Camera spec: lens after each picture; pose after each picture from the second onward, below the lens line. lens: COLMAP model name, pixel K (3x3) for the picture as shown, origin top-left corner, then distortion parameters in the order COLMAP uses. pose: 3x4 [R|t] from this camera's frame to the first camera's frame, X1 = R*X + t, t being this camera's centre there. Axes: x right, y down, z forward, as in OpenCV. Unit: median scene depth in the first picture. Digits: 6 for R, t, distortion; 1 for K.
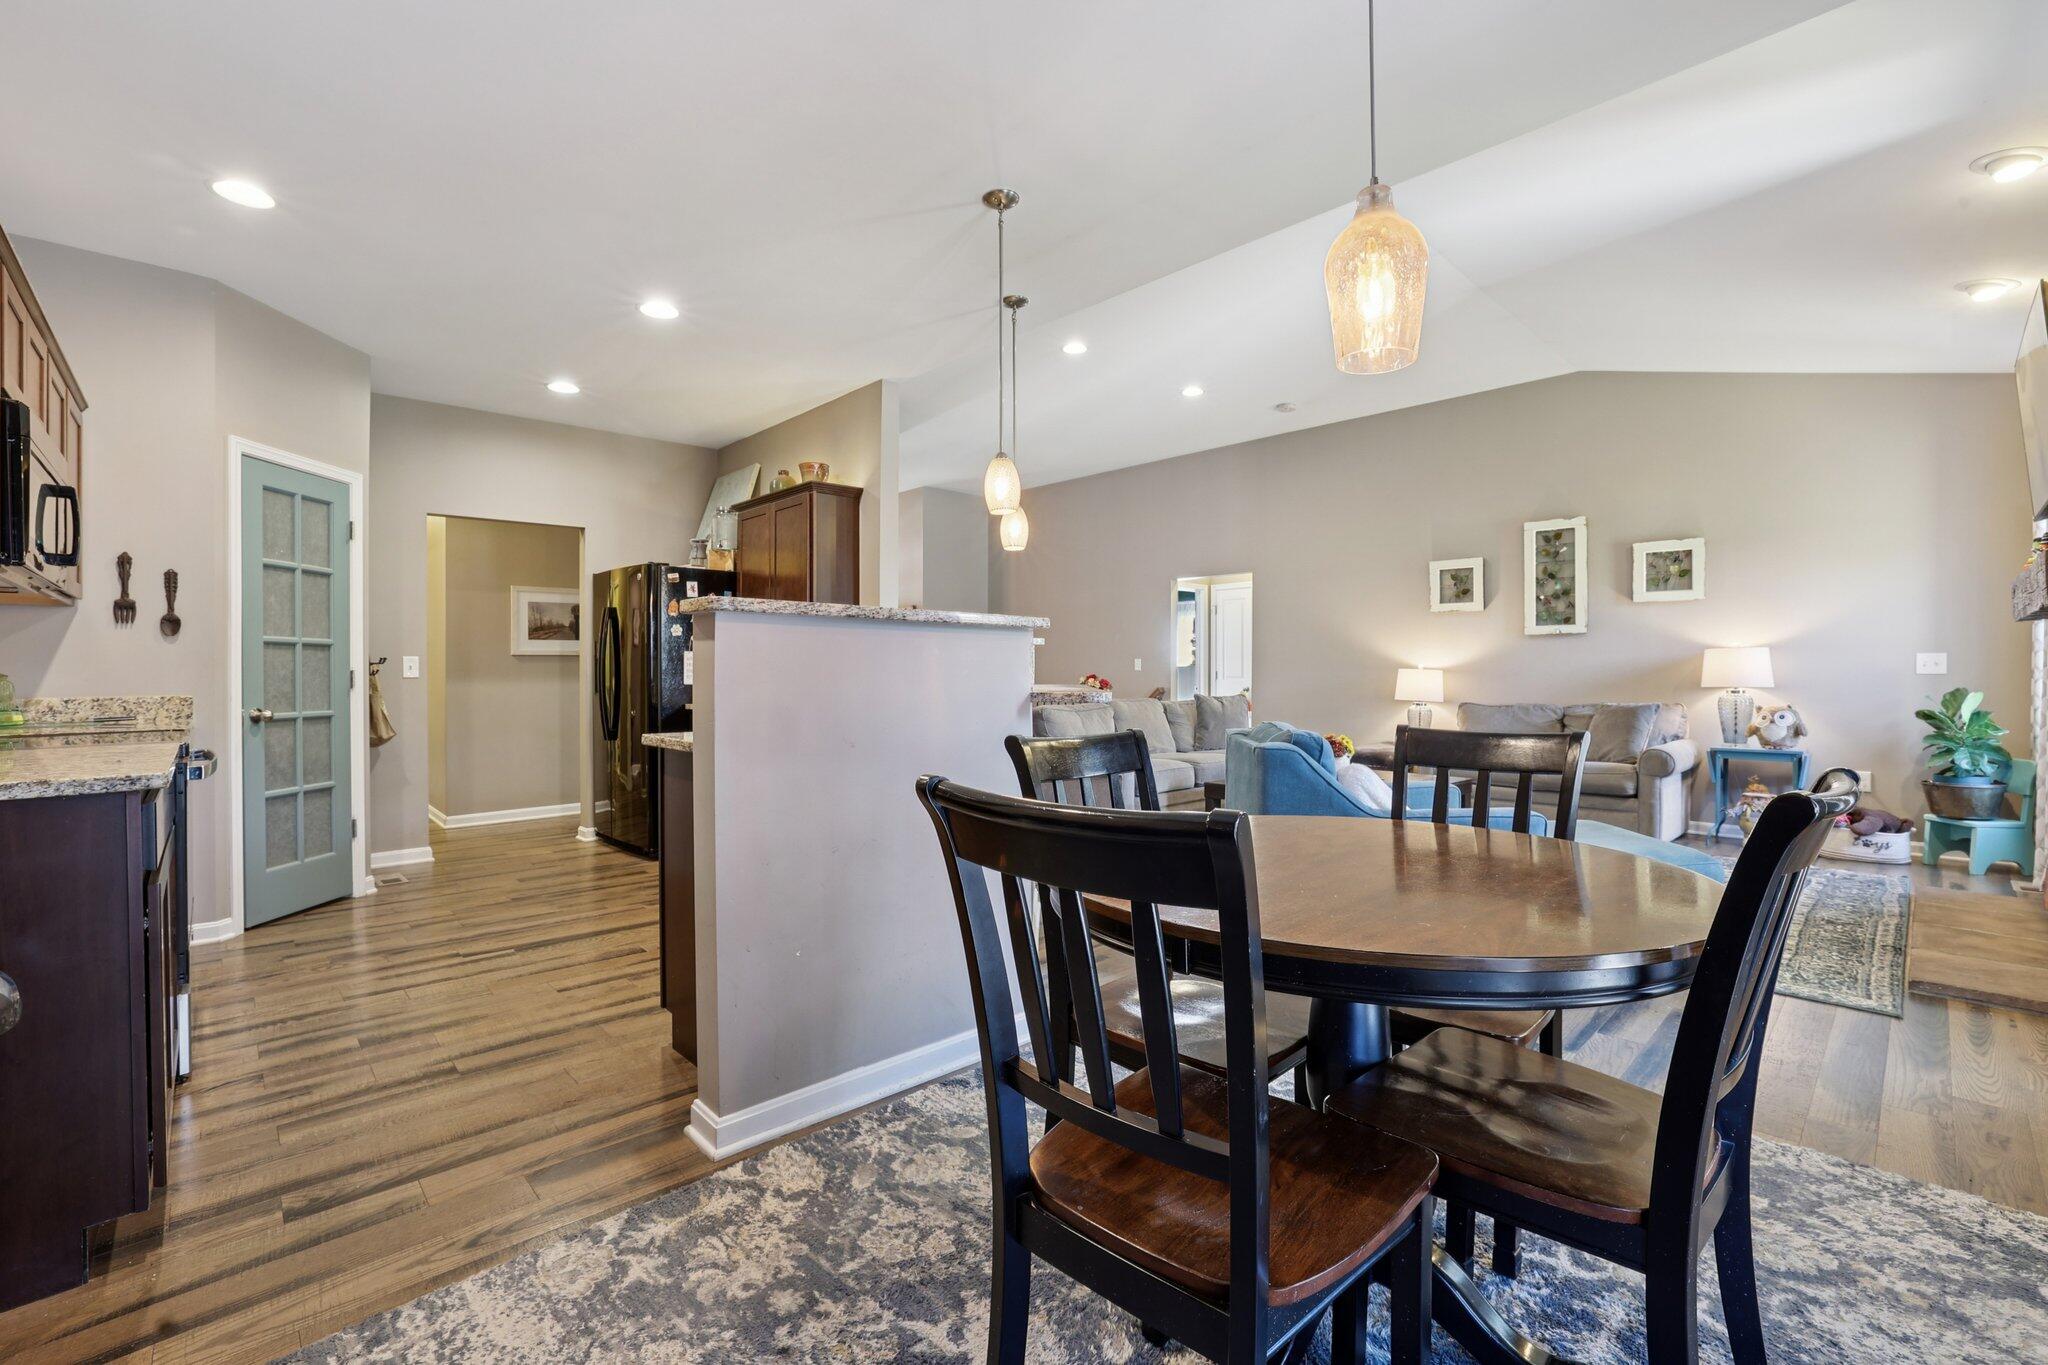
lens RADIAL K [[882.6, 0, 1021.8], [0, 882.6, 677.3], [0, 0, 1]] dist [-0.037685, 0.011614]
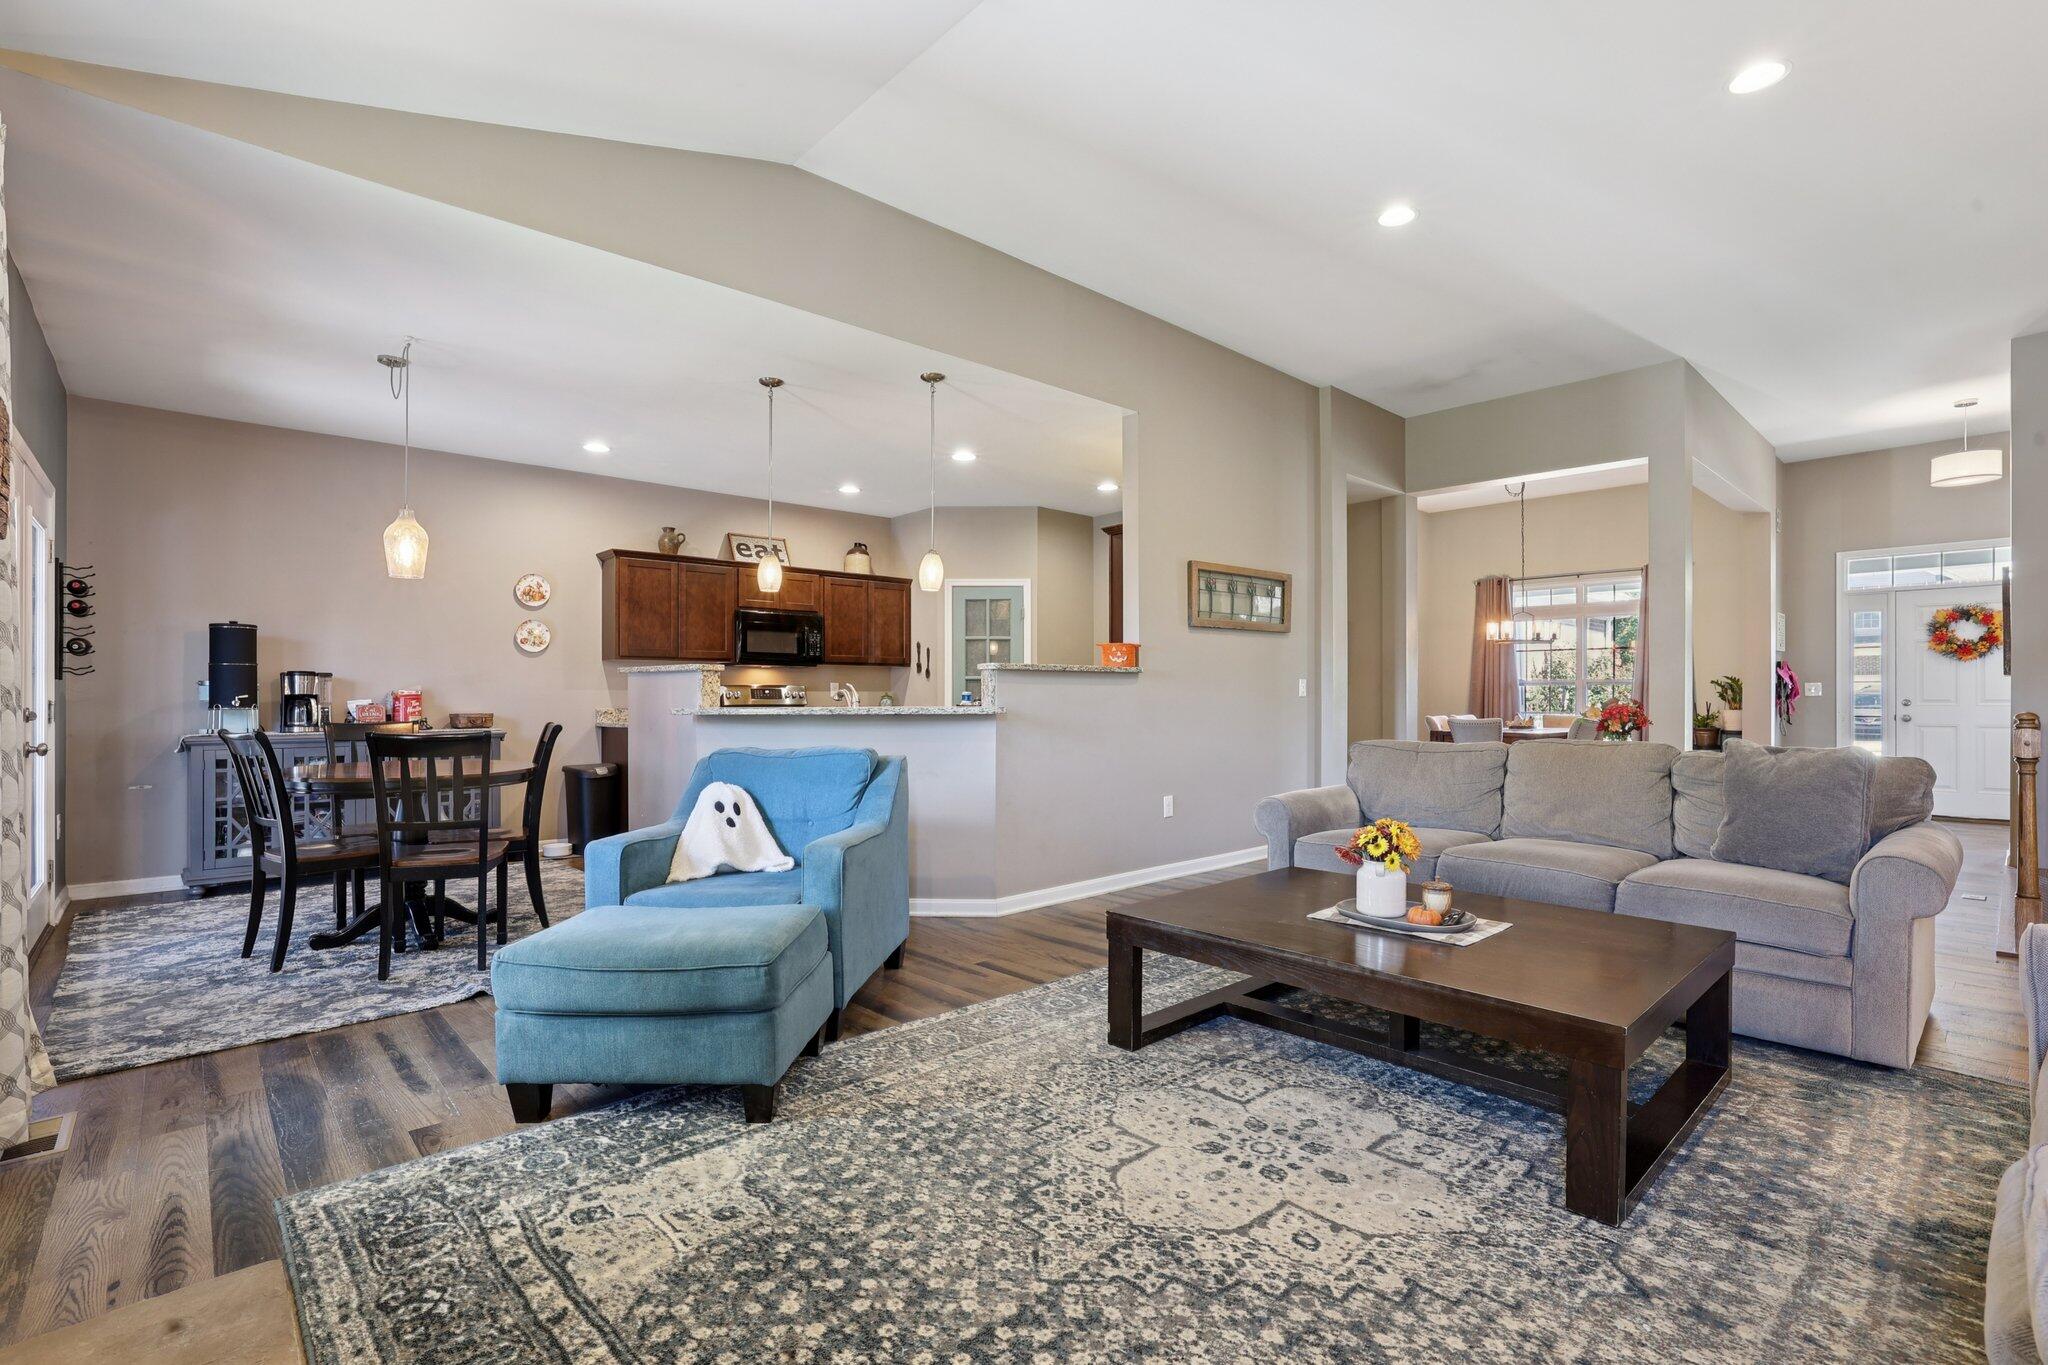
lens RADIAL K [[930.6, 0, 1024.5], [0, 930.6, 700.3], [0, 0, 1]] dist [-0.030310, 0.008403]
pose [[-0.012200, 0.006716, -0.999903, 1.814175], [-0.000018, 0.999977, 0.006716, -0.008905], [0.999926, 0.000100, -0.012199, 1.672326]]
